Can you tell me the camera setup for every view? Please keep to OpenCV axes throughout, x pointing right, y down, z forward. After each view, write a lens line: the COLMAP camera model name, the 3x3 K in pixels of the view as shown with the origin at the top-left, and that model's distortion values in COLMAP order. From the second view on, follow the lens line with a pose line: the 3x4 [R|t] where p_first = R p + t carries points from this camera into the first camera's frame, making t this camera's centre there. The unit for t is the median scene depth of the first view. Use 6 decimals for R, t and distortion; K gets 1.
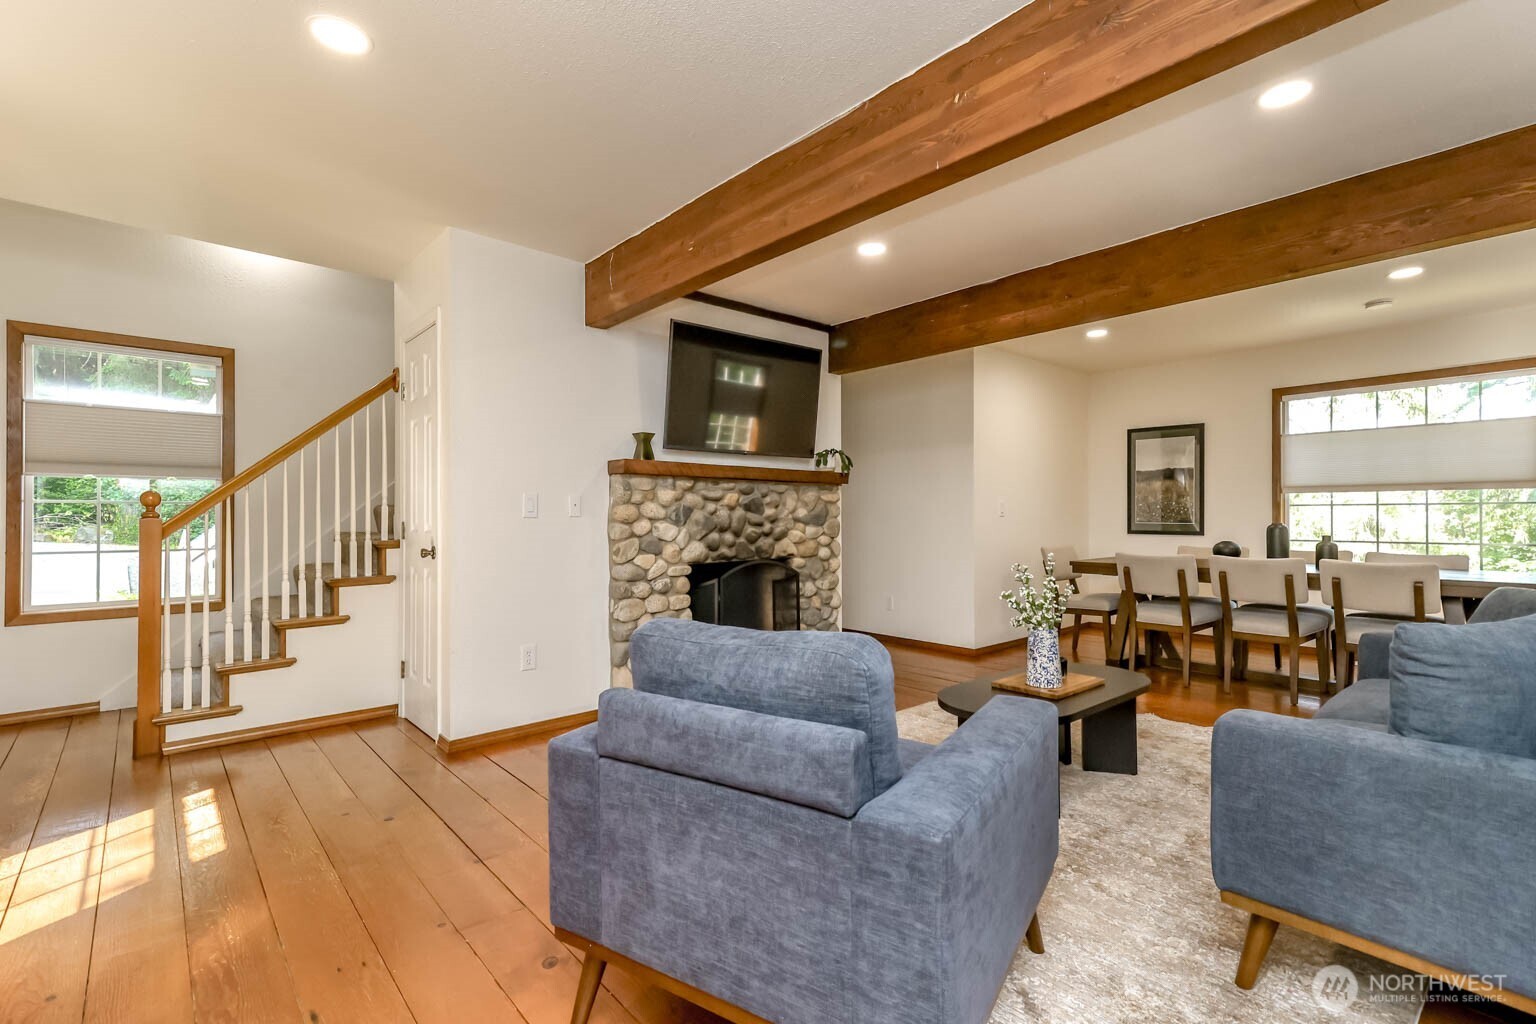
lens RADIAL K [[715.1, 0, 826.2], [0, 715.1, 512.1], [0, 0, 1]] dist [0.025707, 0.000529]
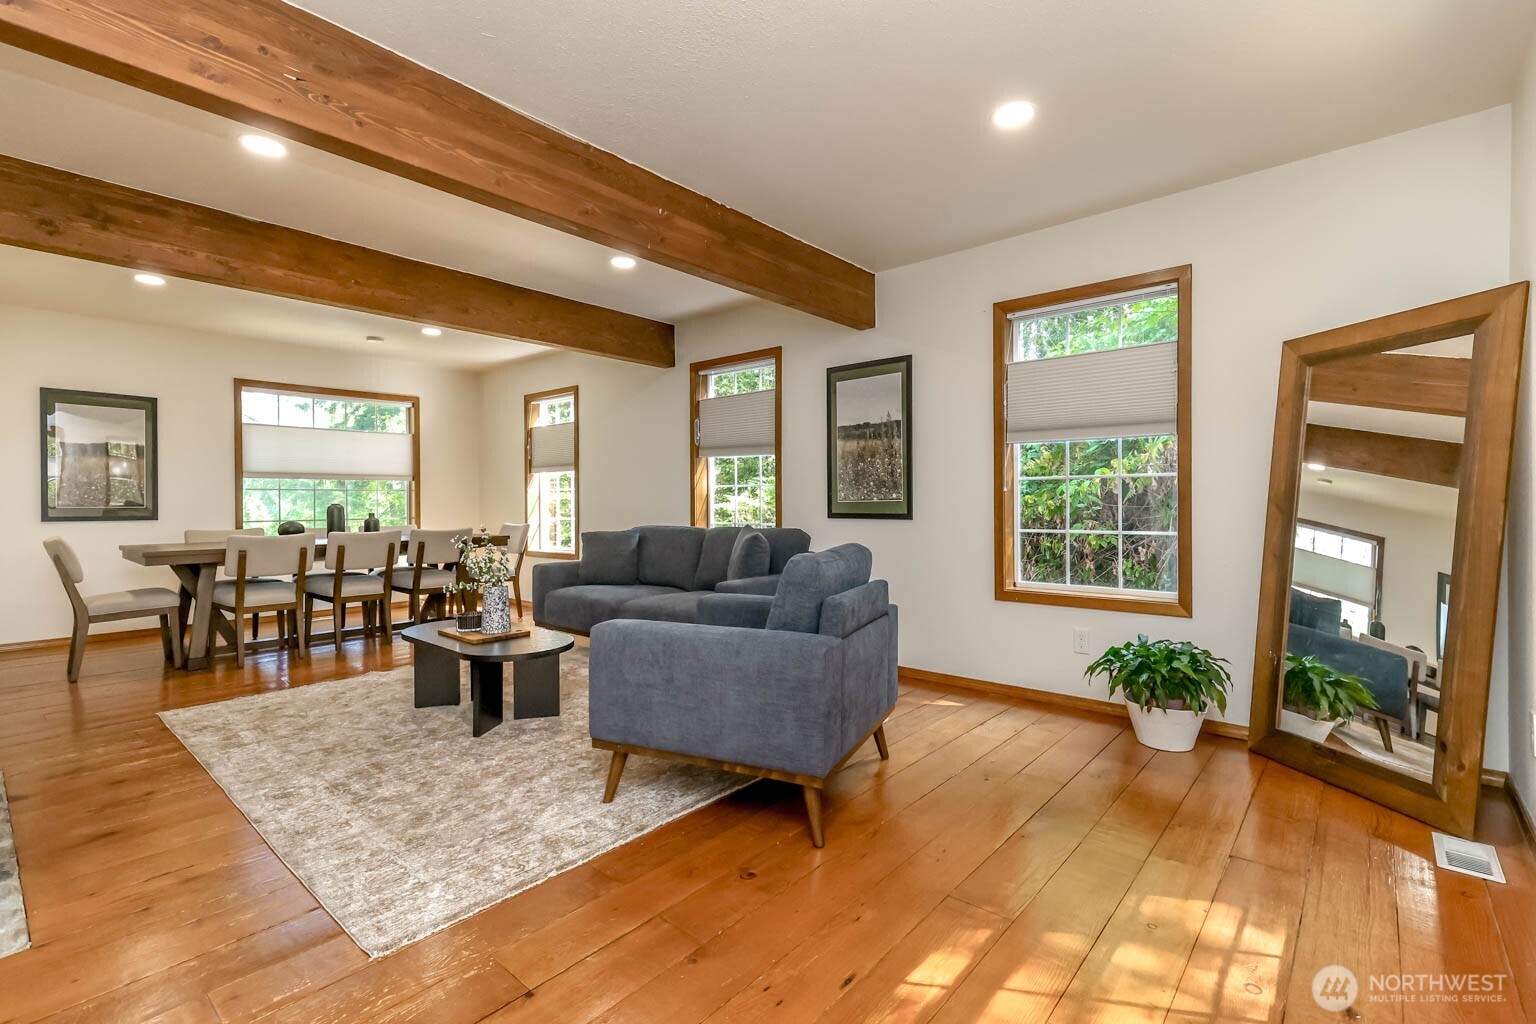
lens RADIAL K [[685.5, 0, 767.6], [0, 685.5, 505.3], [0, 0, 1]] dist [0.012307, 0.000696]
pose [[-0.091907, -0.004749, 0.995756, -0.872429], [0.001591, 0.999987, 0.004916, 0.020577], [-0.995766, 0.002036, -0.091898, 0.632650]]
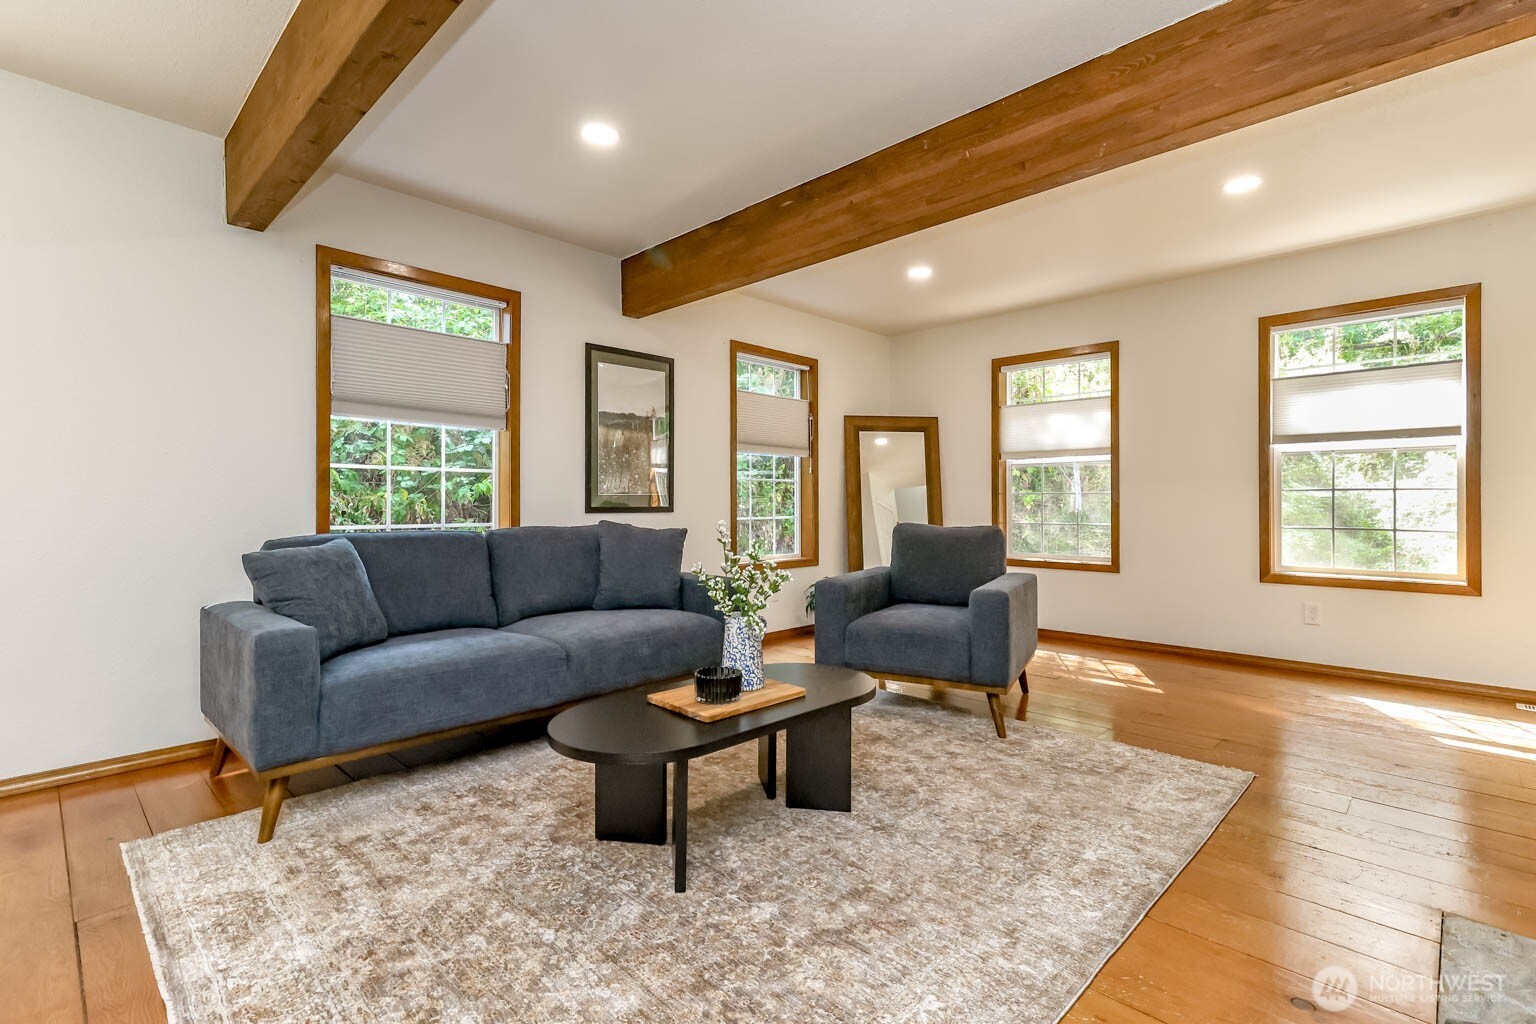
lens RADIAL K [[709.7, 0, 769.9], [0, 709.7, 500.5], [0, 0, 1]] dist [0.024979, -0.000411]
pose [[-0.999321, 0.000941, -0.036830, 0.279465], [0.001238, 0.999967, -0.008038, 0.042477], [0.036821, -0.008078, -0.999289, 1.710137]]
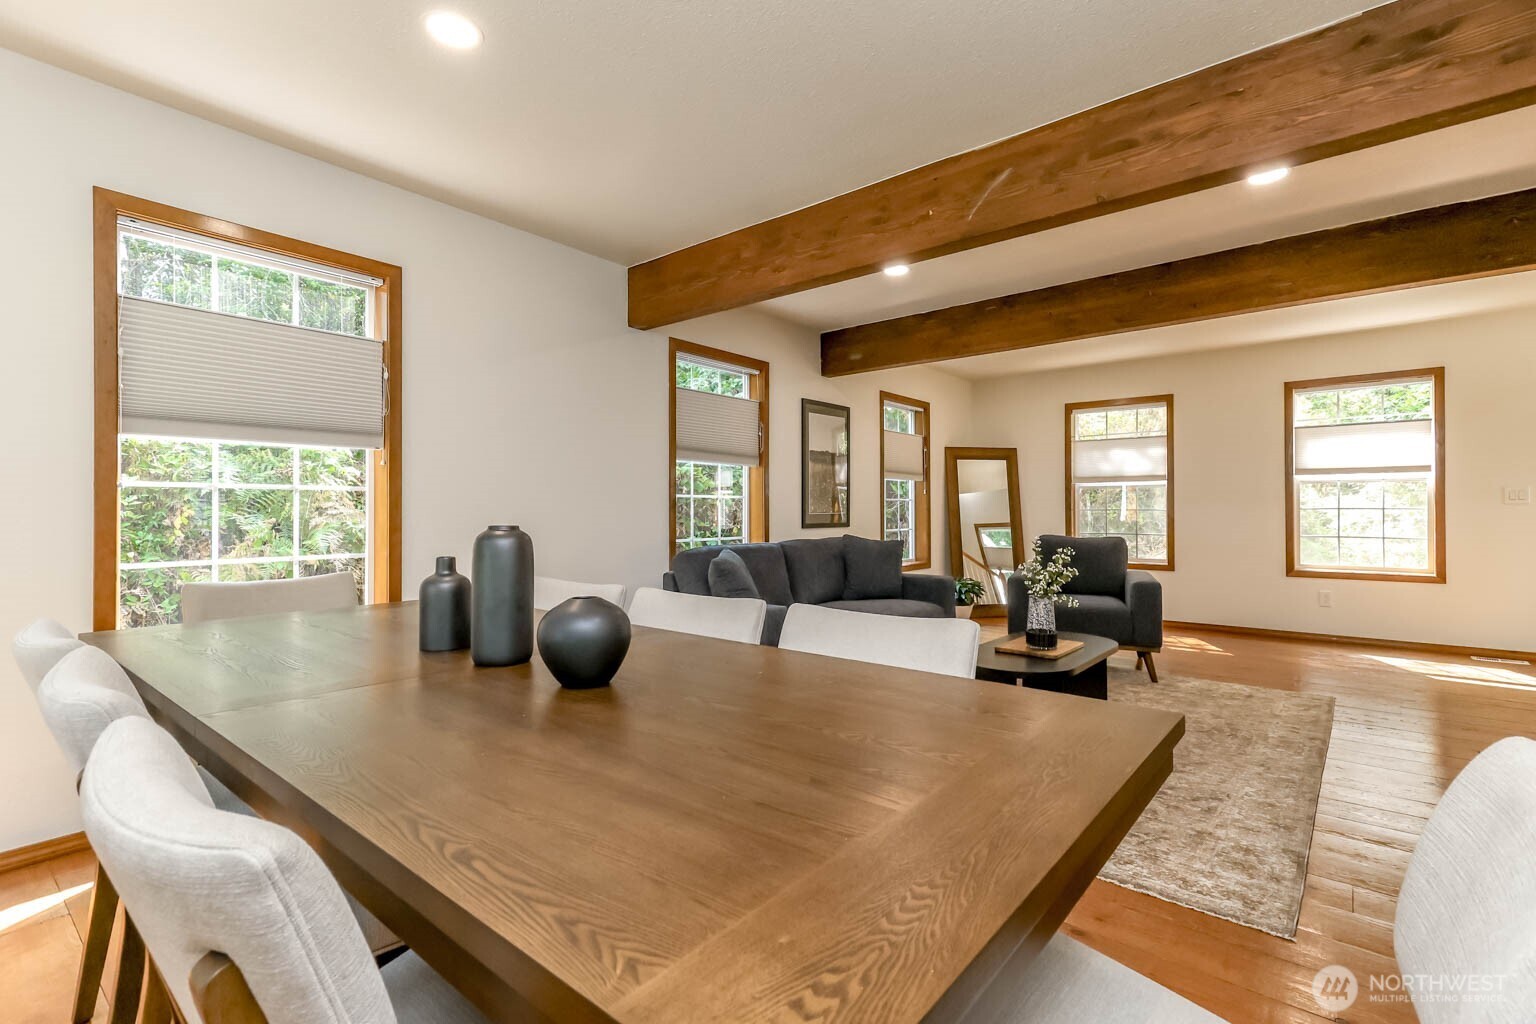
lens RADIAL K [[698.4, 0, 761.9], [0, 698.4, 509.3], [0, 0, 1]] dist [0.015030, 0.000573]
pose [[-0.994464, 0.003489, -0.105020, 0.852557], [0.004099, 0.999976, -0.005596, 0.017630], [0.104998, -0.005995, -0.994454, 2.058417]]
